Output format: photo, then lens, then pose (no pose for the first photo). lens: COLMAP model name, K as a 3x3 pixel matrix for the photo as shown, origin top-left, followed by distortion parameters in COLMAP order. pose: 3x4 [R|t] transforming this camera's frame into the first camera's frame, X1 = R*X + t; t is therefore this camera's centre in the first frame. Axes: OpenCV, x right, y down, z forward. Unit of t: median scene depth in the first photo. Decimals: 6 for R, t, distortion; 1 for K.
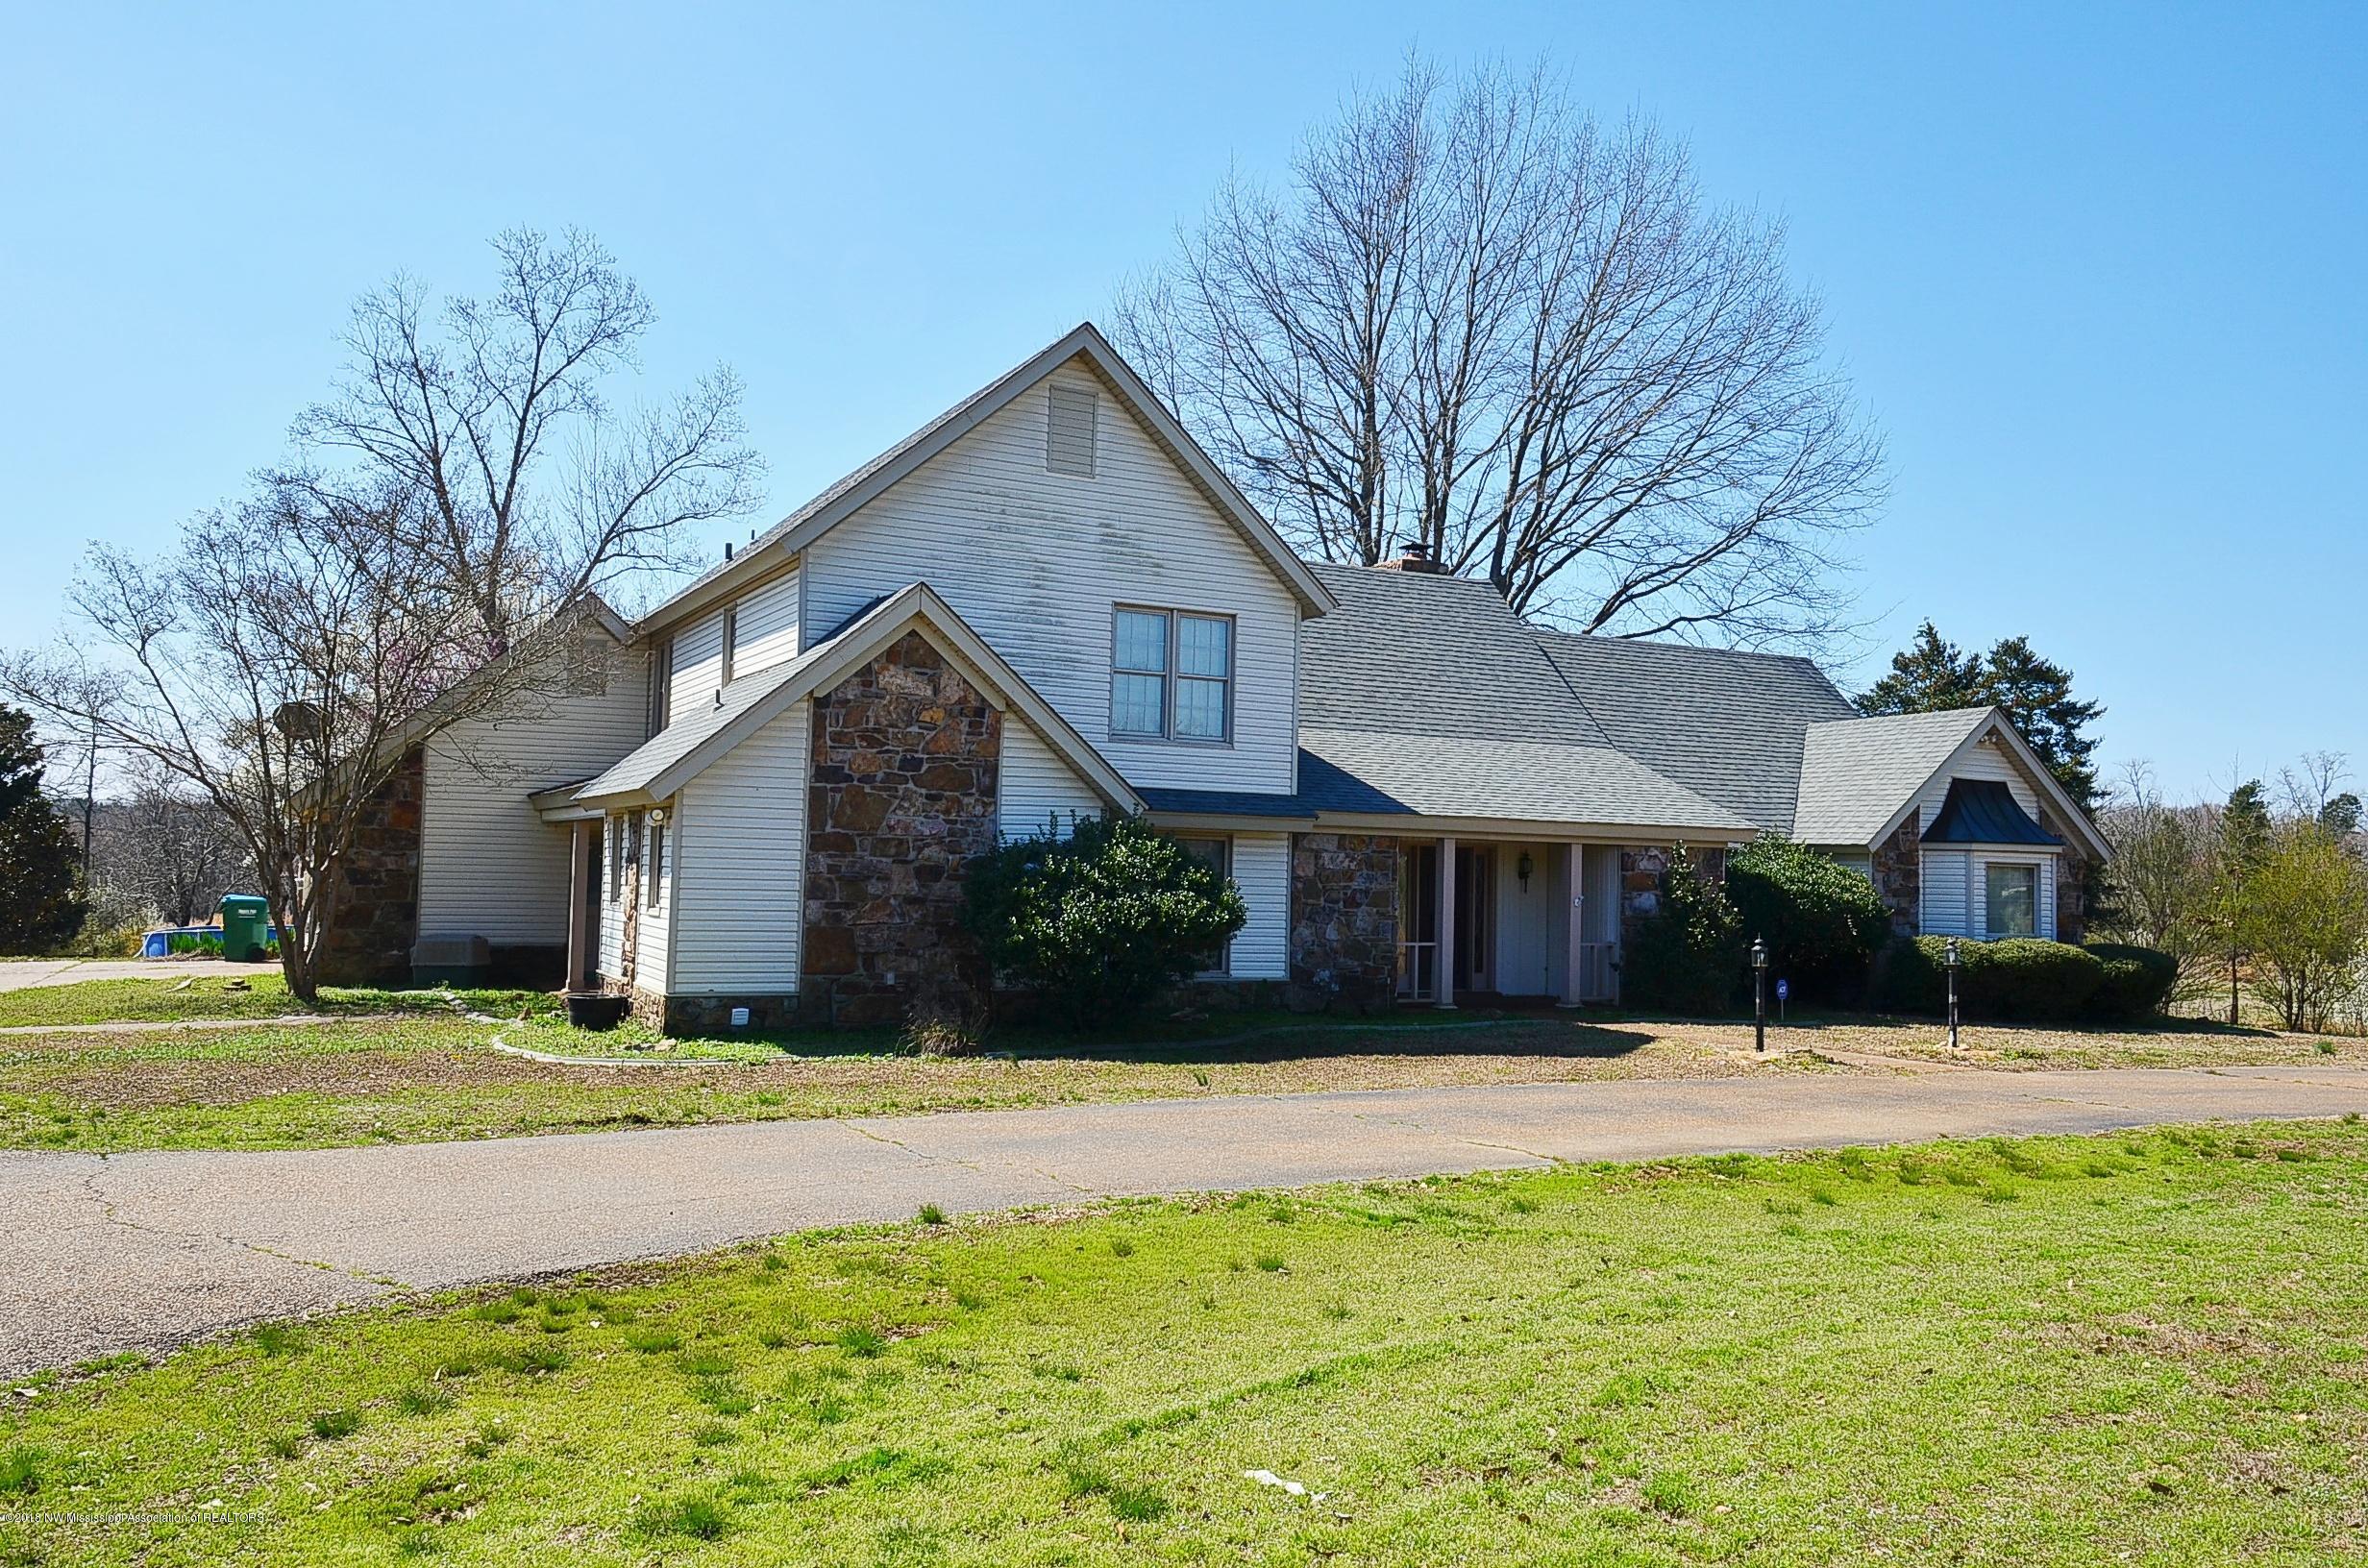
lens RADIAL K [[1721.2, 0, 1292.6], [0, 1721.2, 784.5], [0, 0, 1]] dist [0.056053, 0.000913]
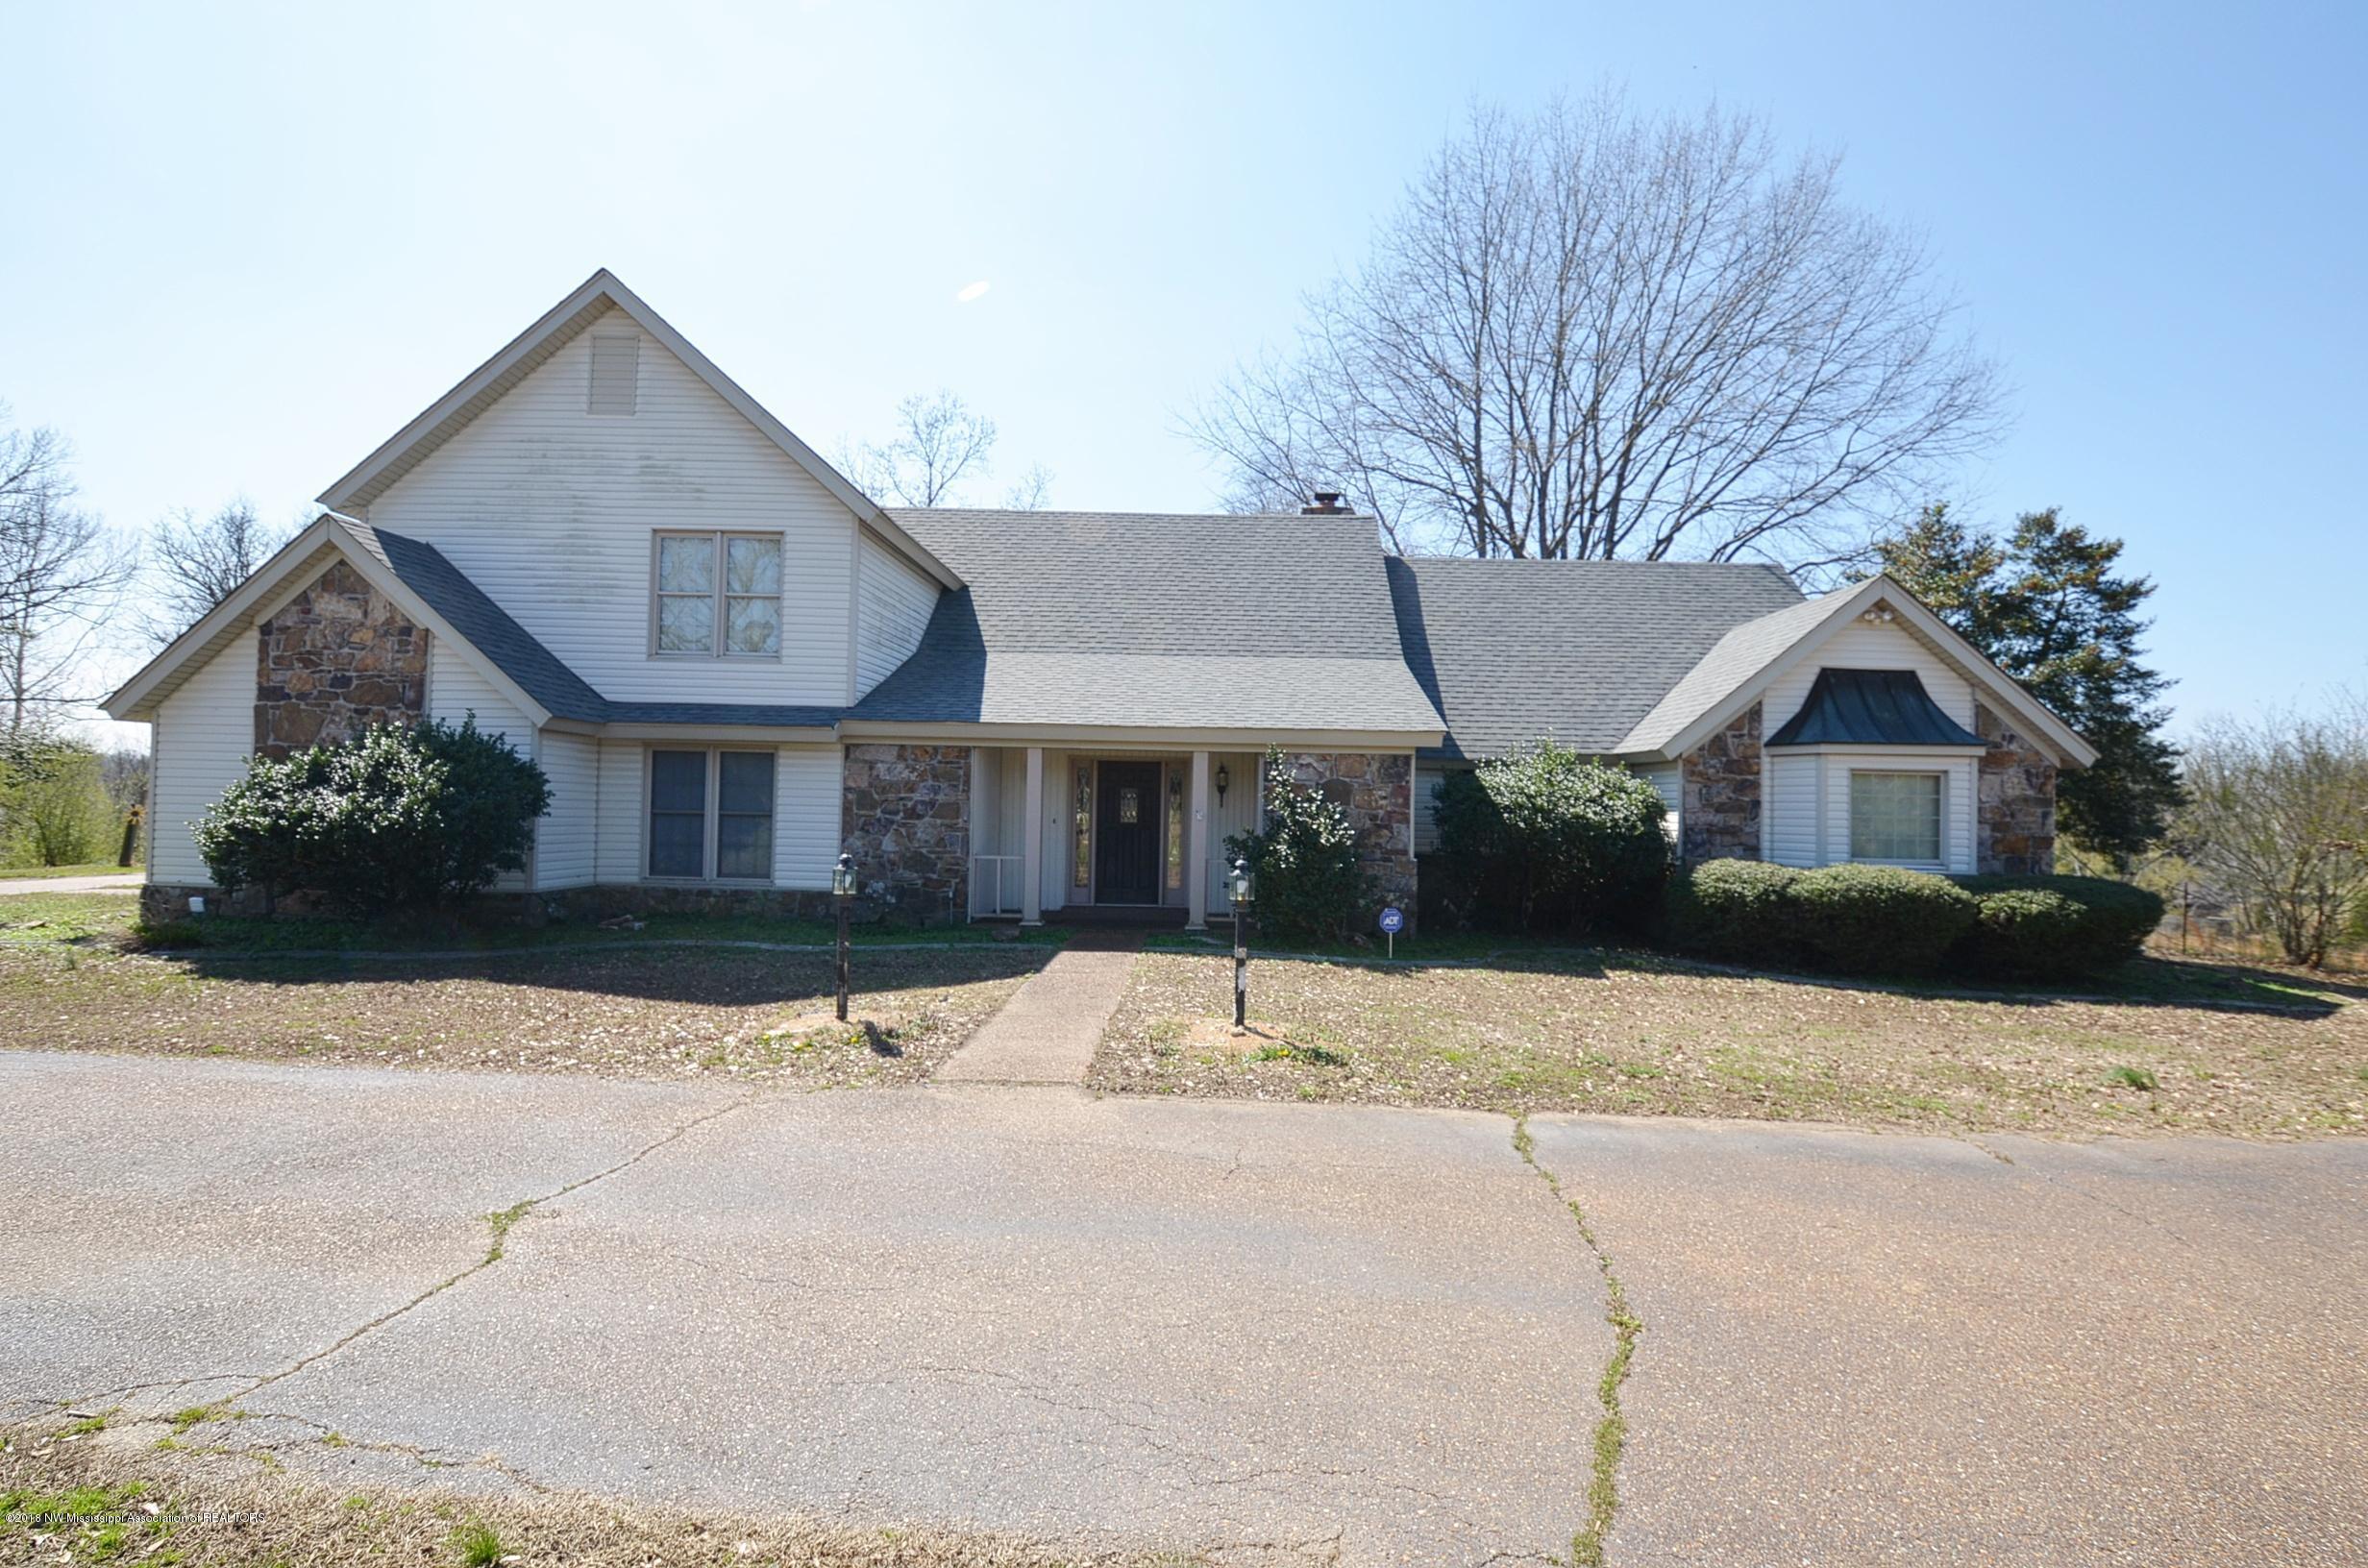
lens RADIAL K [[1037.7, 0, 1210.5], [0, 1037.7, 774.0], [0, 0, 1]] dist [0.030169, -0.041974]
pose [[0.876996, -0.017307, -0.480185, 0.470379], [0.025405, 0.999623, 0.010369, 0.043857], [0.479825, -0.021293, 0.877106, 0.559980]]
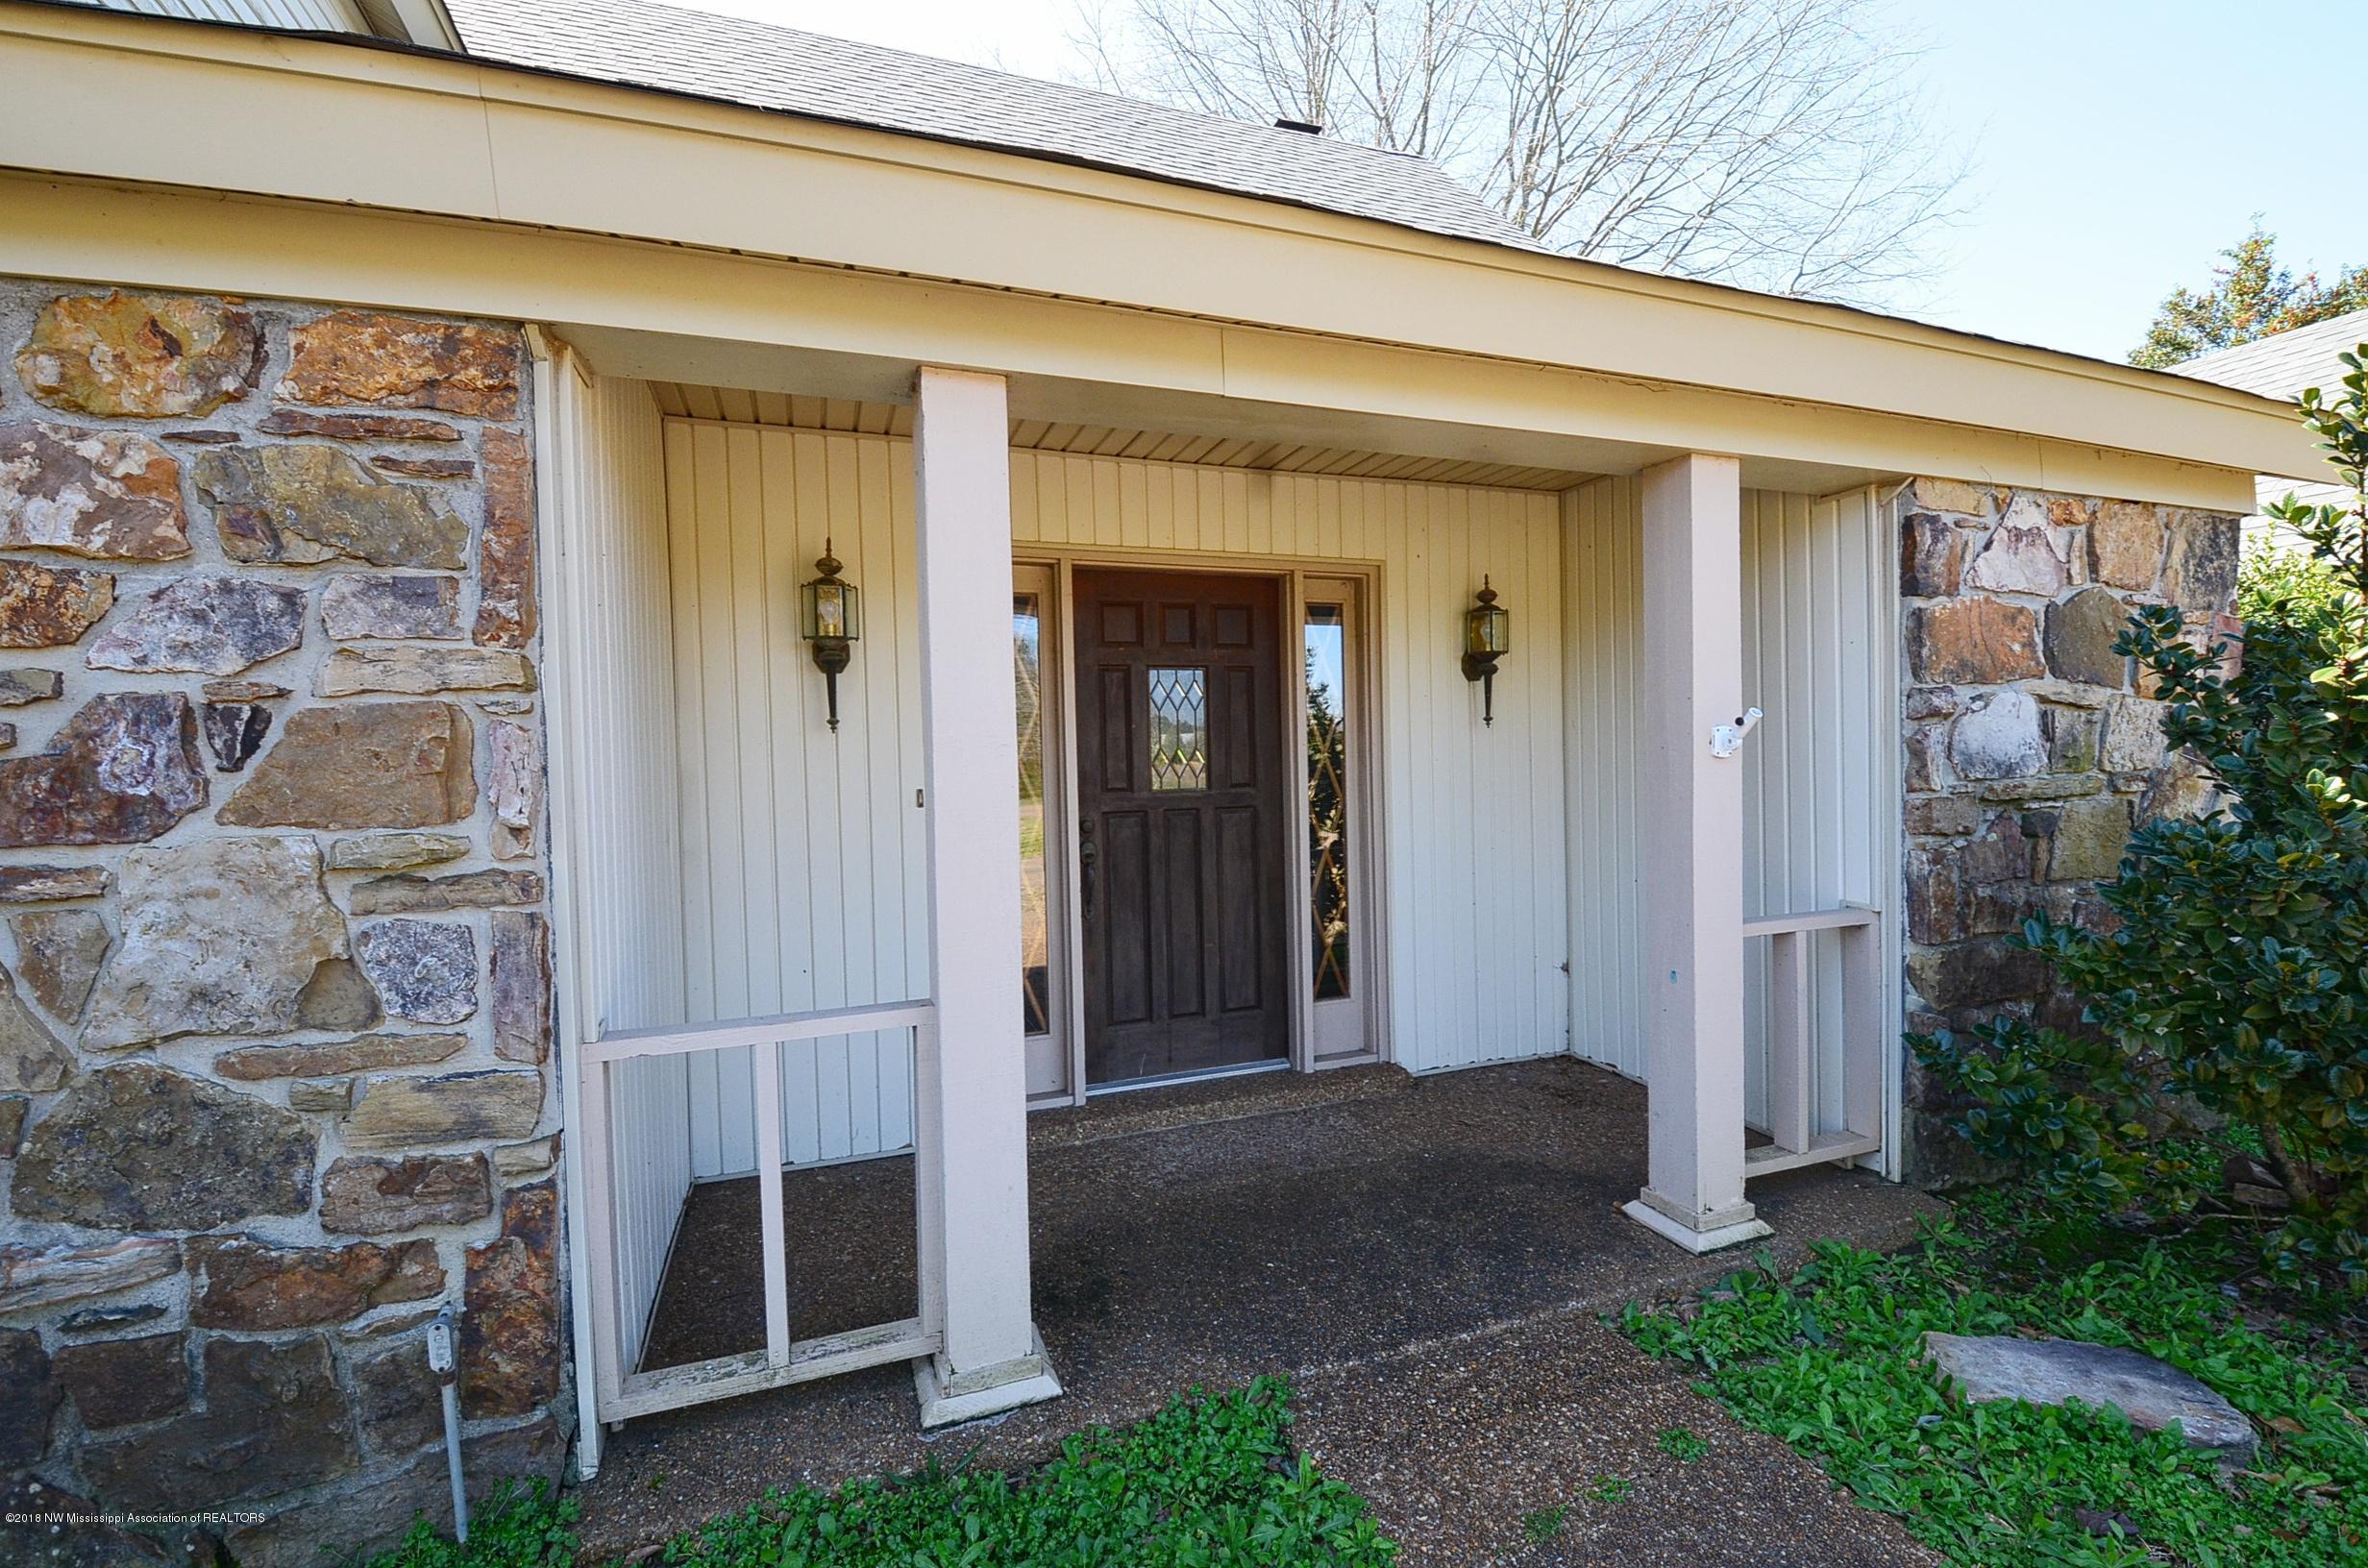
lens RADIAL K [[1046.5, 0, 1212.5], [0, 1046.5, 781.5], [0, 0, 1]] dist [0.018384, -0.022035]
pose [[0.985902, -0.038243, -0.162895, 0.134756], [0.050817, 0.995982, 0.073735, 0.065627], [0.159421, -0.080973, 0.983884, 0.935172]]
